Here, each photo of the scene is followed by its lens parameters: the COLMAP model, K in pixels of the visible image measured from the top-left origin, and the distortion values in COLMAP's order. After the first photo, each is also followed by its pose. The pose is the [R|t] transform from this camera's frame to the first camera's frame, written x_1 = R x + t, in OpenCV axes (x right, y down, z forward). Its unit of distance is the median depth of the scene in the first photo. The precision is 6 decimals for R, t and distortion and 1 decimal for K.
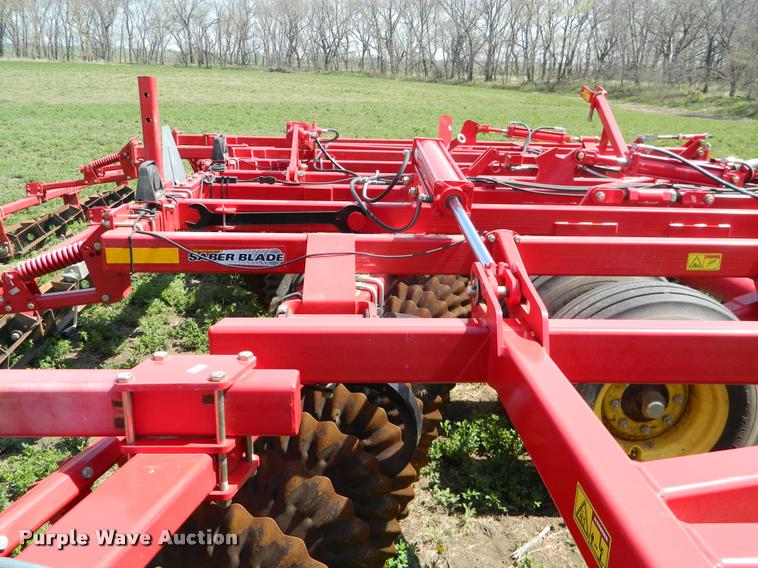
lens RADIAL K [[656.4, 0, 378.0], [0, 656.4, 282.2], [0, 0, 1]] dist [0.034643, -0.019024]
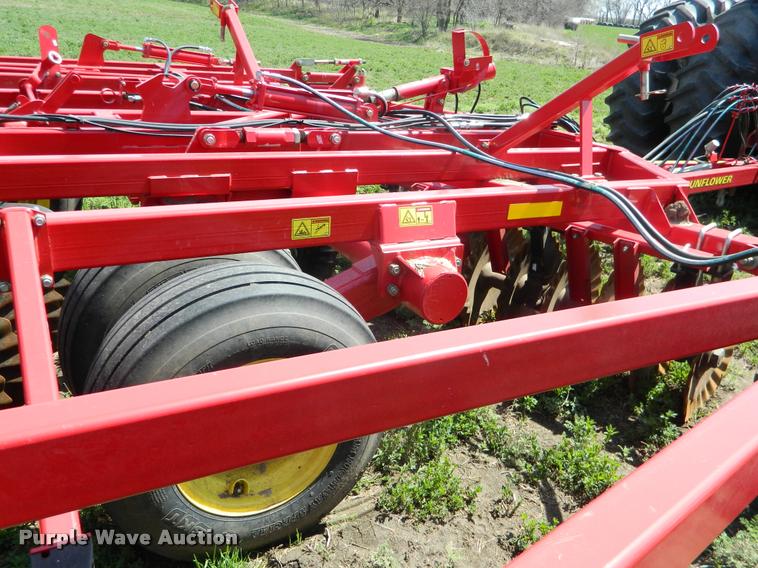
lens RADIAL K [[656.4, 0, 378.6], [0, 656.4, 284.9], [0, 0, 1]] dist [0.034643, -0.019024]
pose [[0.902323, -0.121496, 0.413584, 0.138439], [0.072467, 0.988557, 0.132298, -0.037874], [-0.424925, -0.089404, 0.900803, 0.144443]]
